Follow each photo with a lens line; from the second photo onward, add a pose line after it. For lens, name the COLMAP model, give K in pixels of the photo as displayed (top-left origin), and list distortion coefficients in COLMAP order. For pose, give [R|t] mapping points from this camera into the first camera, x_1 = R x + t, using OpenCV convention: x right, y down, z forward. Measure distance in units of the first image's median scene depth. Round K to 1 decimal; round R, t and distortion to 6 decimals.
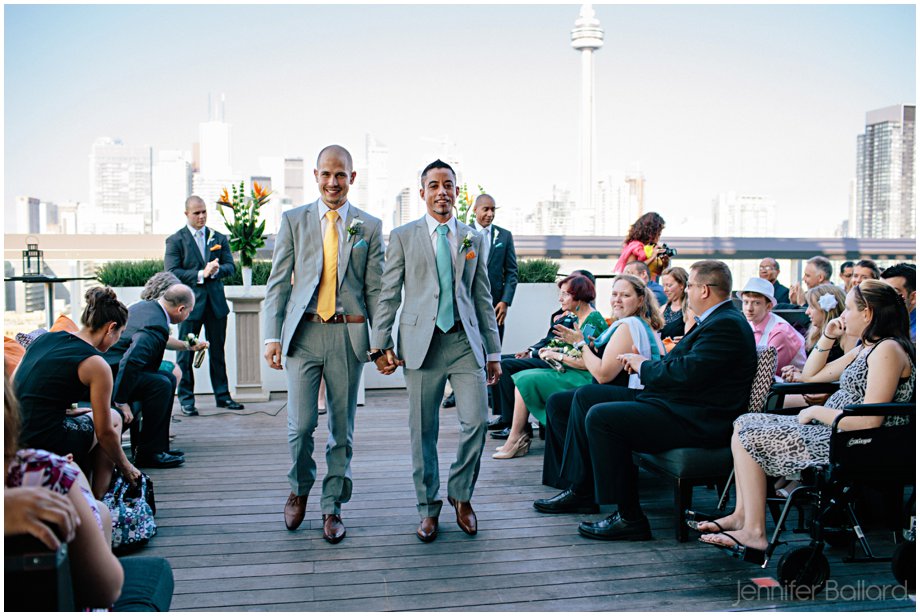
lens RADIAL K [[922.1, 0, 460.1], [0, 922.1, 285.9], [0, 0, 1]] dist [-0.104573, 0.140142]
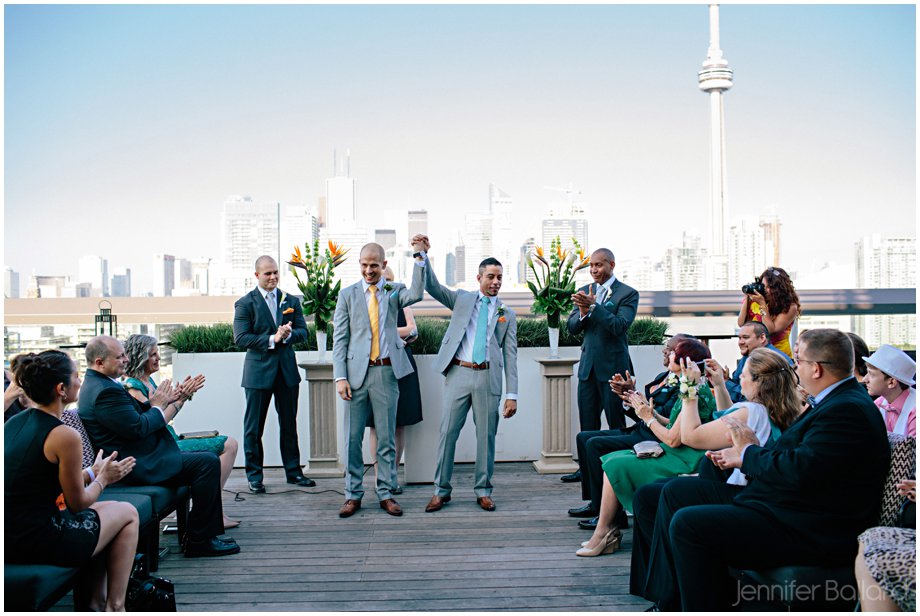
lens RADIAL K [[922.1, 0, 460.1], [0, 922.1, 285.9], [0, 0, 1]] dist [-0.104573, 0.140142]
pose [[0.989298, -0.015220, -0.145115, 0.043574], [0.007479, 0.998527, -0.053742, -0.015359], [0.145719, 0.052082, 0.987954, 0.096402]]
